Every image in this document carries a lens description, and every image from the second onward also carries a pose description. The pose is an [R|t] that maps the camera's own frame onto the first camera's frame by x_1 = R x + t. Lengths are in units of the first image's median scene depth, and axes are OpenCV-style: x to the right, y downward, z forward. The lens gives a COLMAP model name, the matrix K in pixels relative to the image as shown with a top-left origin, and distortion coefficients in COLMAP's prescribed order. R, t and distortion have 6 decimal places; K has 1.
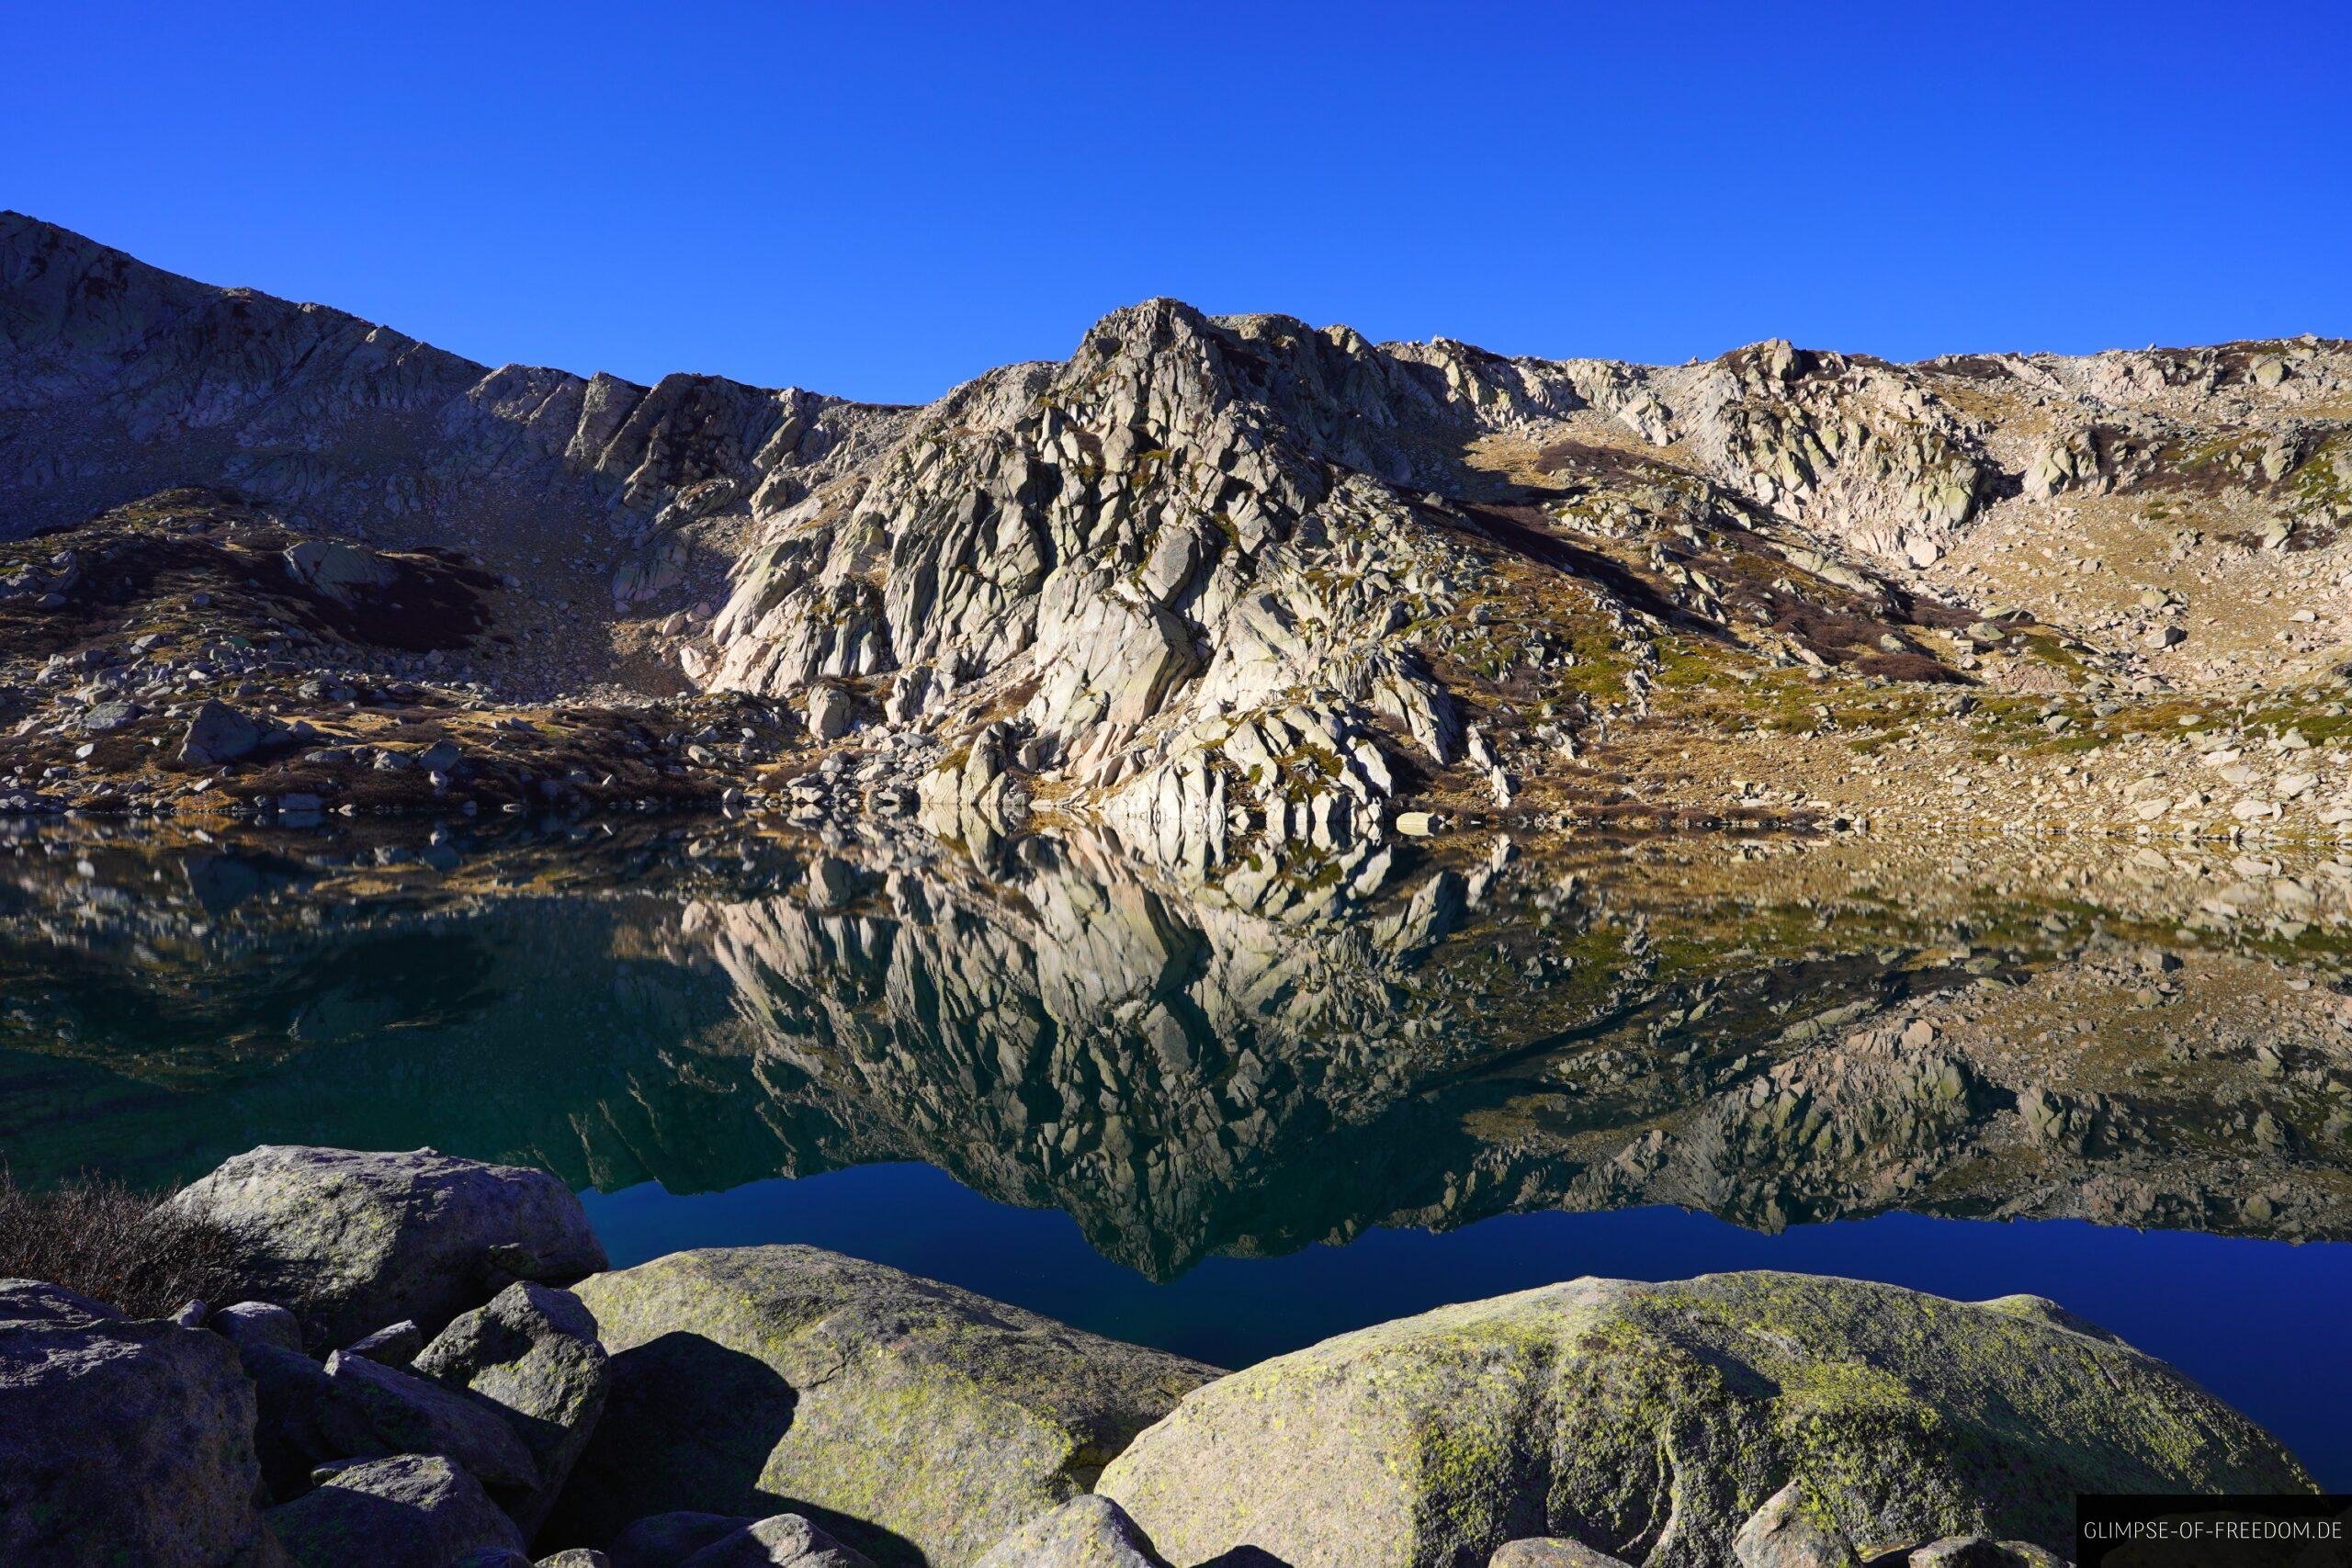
lens RADIAL K [[1306.9, 0, 1176.0], [0, 1306.9, 784.0], [0, 0, 1]] dist [-0.001232, 0.003584]
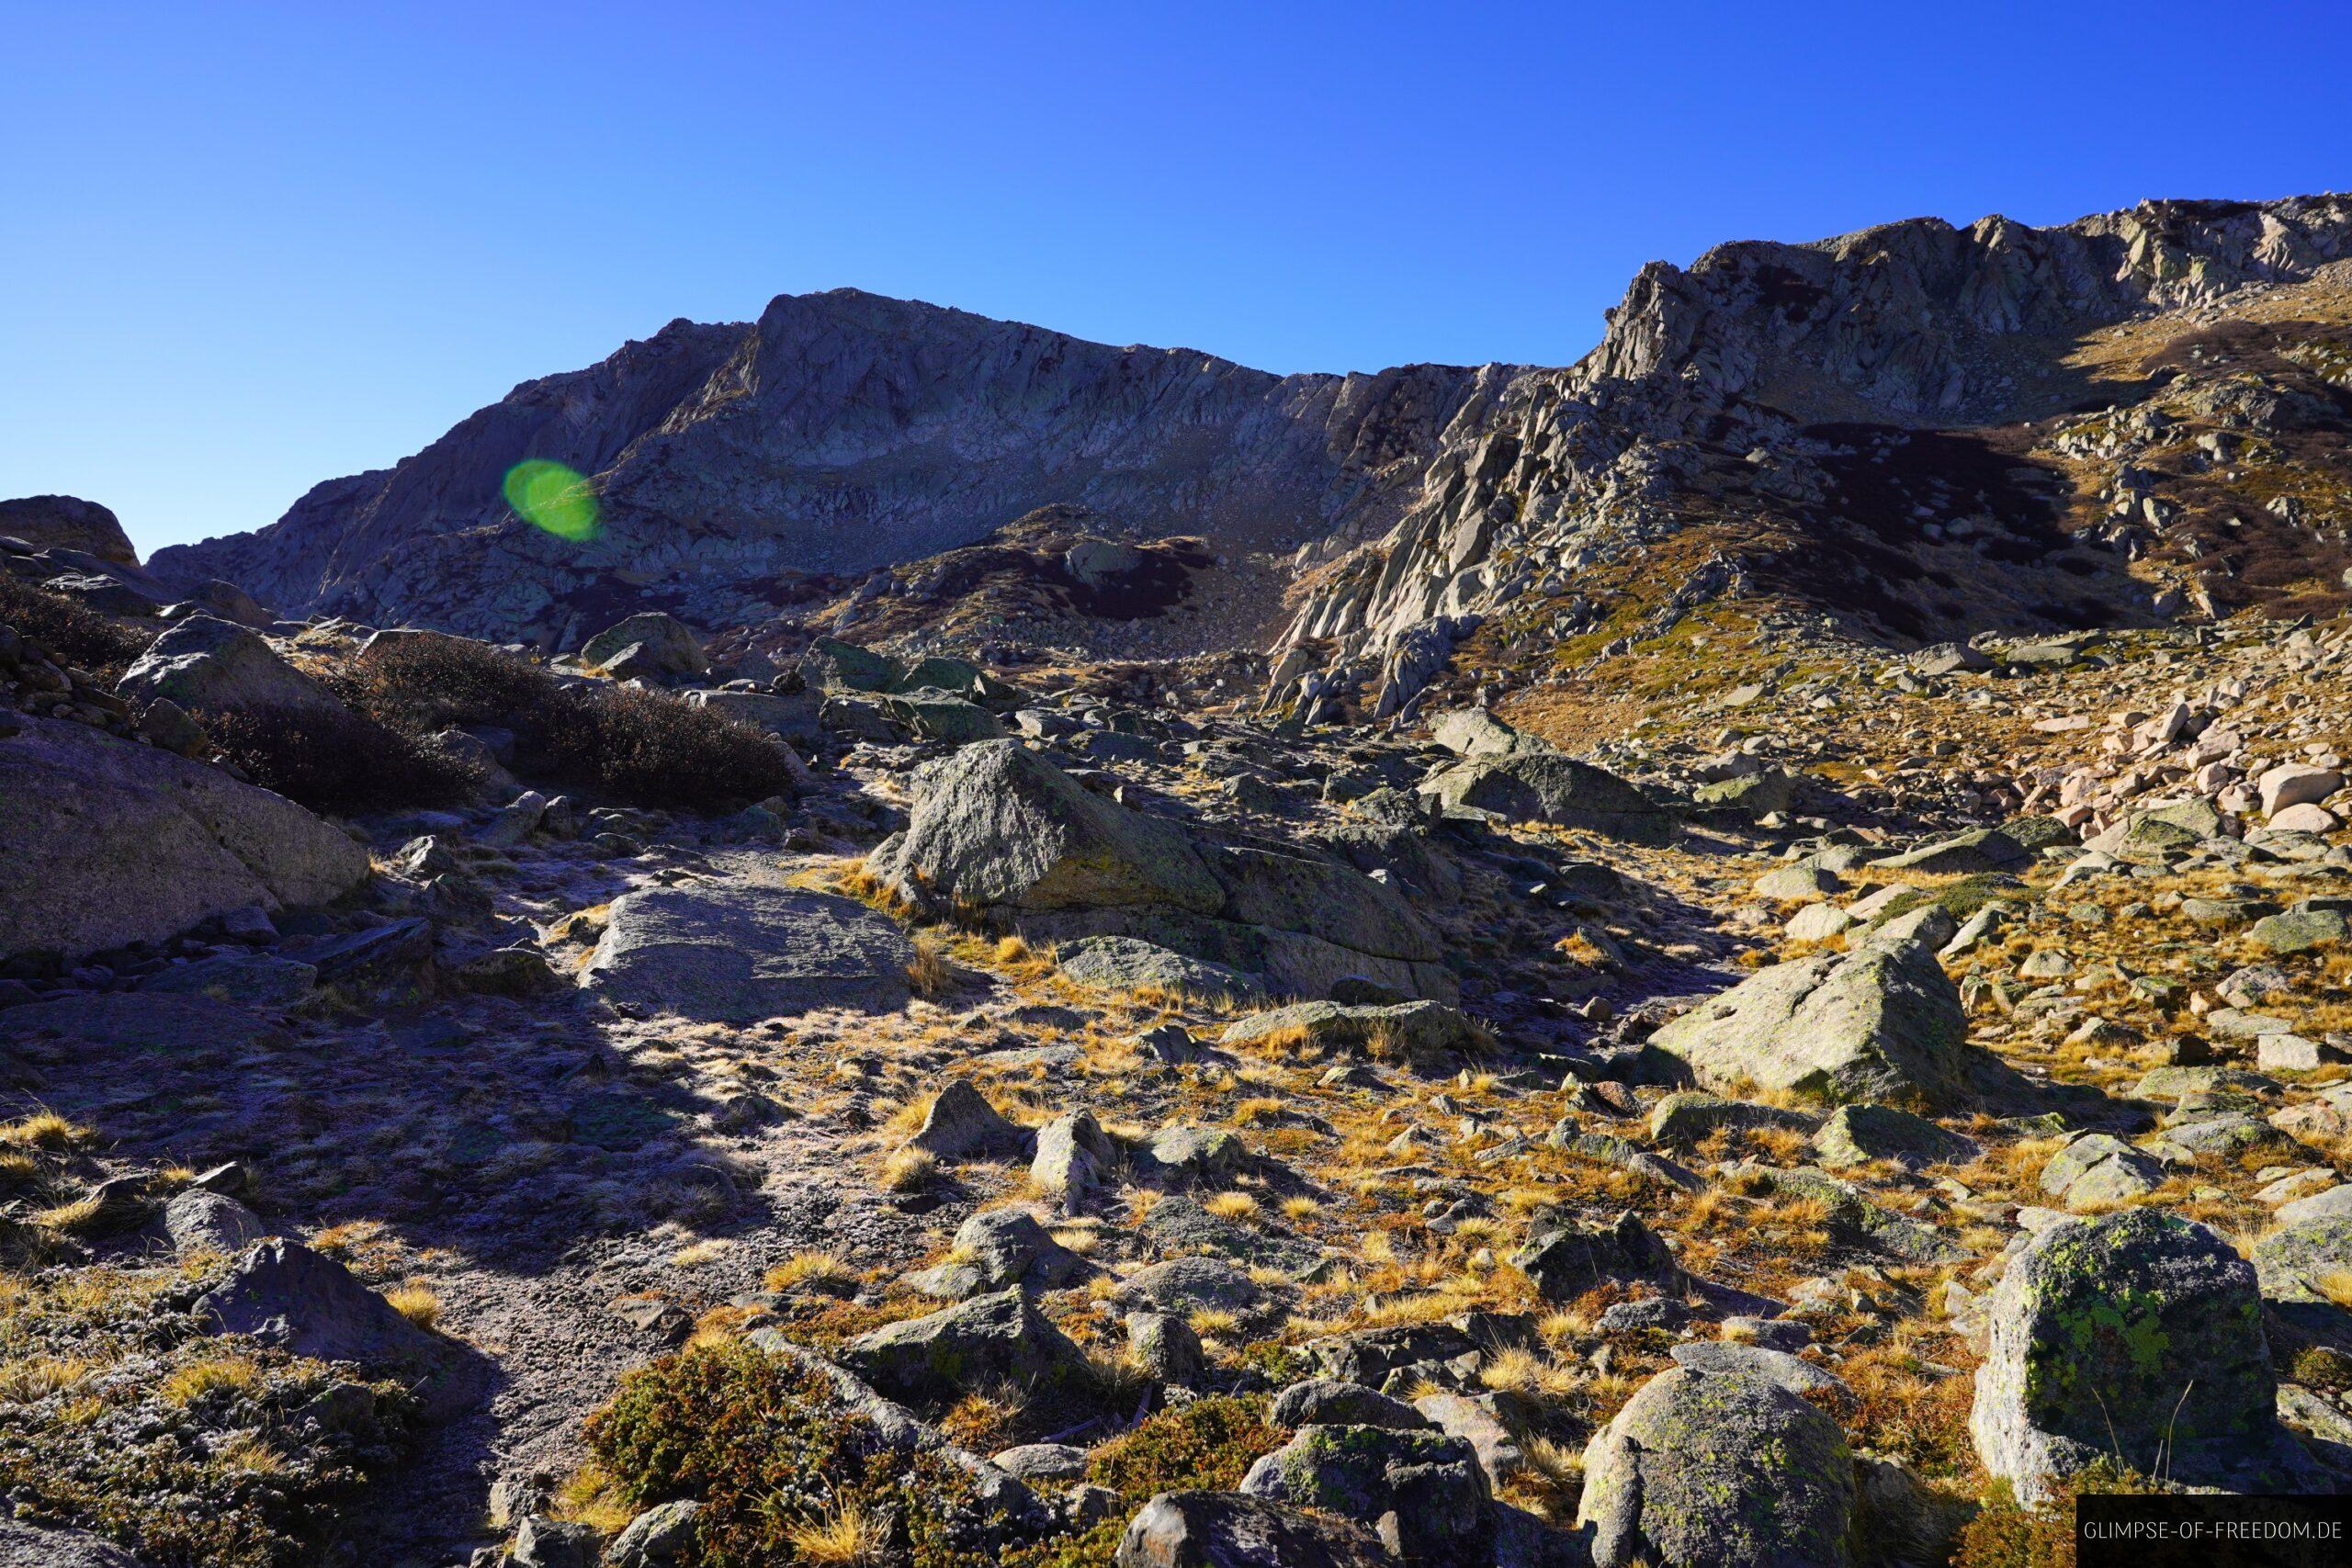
lens RADIAL K [[1306.9, 0, 1176.0], [0, 1306.9, 784.0], [0, 0, 1]] dist [-0.001232, 0.003584]
pose [[0.770577, 0.055643, -0.634913, 0.239590], [-0.024356, 0.998025, 0.057904, -0.005631], [0.636881, -0.029156, 0.770411, -0.033100]]
